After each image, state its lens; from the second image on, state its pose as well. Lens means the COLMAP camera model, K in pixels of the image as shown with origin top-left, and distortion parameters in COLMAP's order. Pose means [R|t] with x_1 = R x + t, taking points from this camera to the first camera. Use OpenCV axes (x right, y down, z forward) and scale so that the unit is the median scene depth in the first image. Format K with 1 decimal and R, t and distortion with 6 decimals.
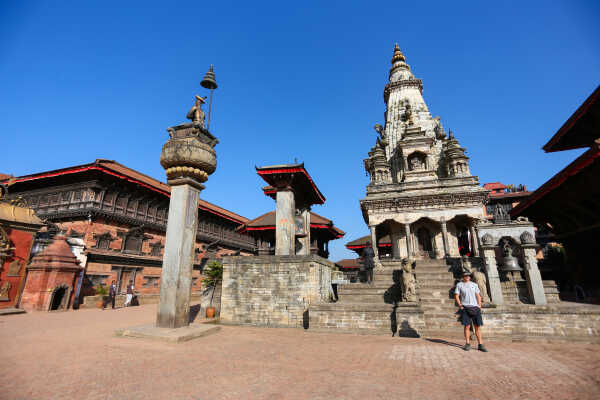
lens RADIAL K [[292.0, 0, 302.1], [0, 292.0, 196.4], [0, 0, 1]] dist [-0.071337, 0.029491]
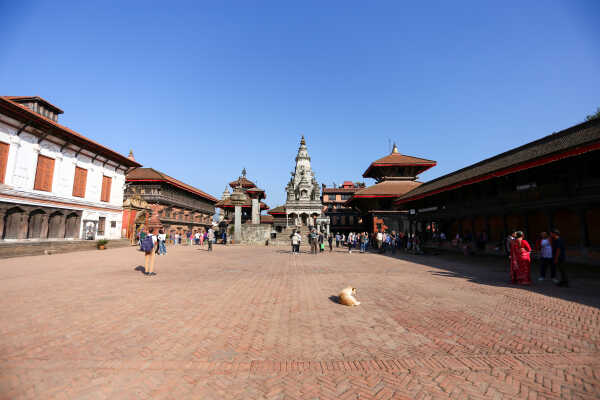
lens RADIAL K [[292.0, 0, 302.1], [0, 292.0, 196.4], [0, 0, 1]] dist [-0.071337, 0.029491]
pose [[0.947023, 0.040034, 0.318661, -0.515374], [-0.091377, 0.984781, 0.147843, -0.479109], [-0.307893, -0.169129, 0.936268, -1.627710]]
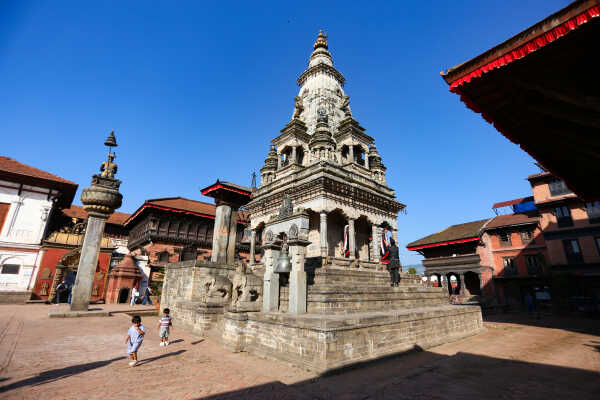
lens RADIAL K [[292.0, 0, 302.1], [0, 292.0, 196.4], [0, 0, 1]] dist [-0.071337, 0.029491]
pose [[0.843299, -0.154976, -0.514616, 0.842988], [0.141172, 0.987774, -0.066129, 0.070275], [0.518573, -0.016883, 0.854867, 0.197678]]
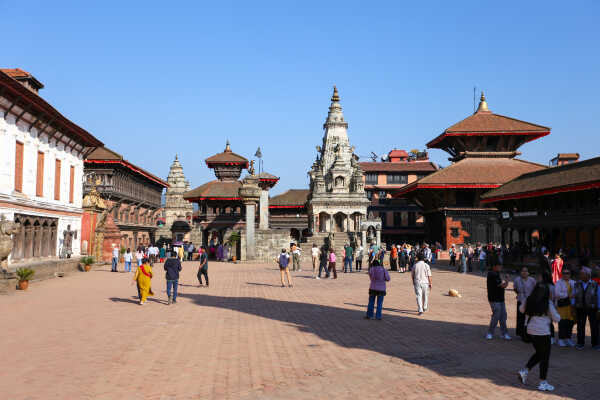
lens RADIAL K [[658.8, 0, 300.0], [0, 658.8, 200.0], [0, 0, 1]] dist [0.059974, 0.003525]
pose [[0.931415, 0.016489, 0.363586, -1.286713], [-0.100747, 0.971619, 0.214024, -0.820408], [-0.349738, -0.235975, 0.906642, -2.601493]]
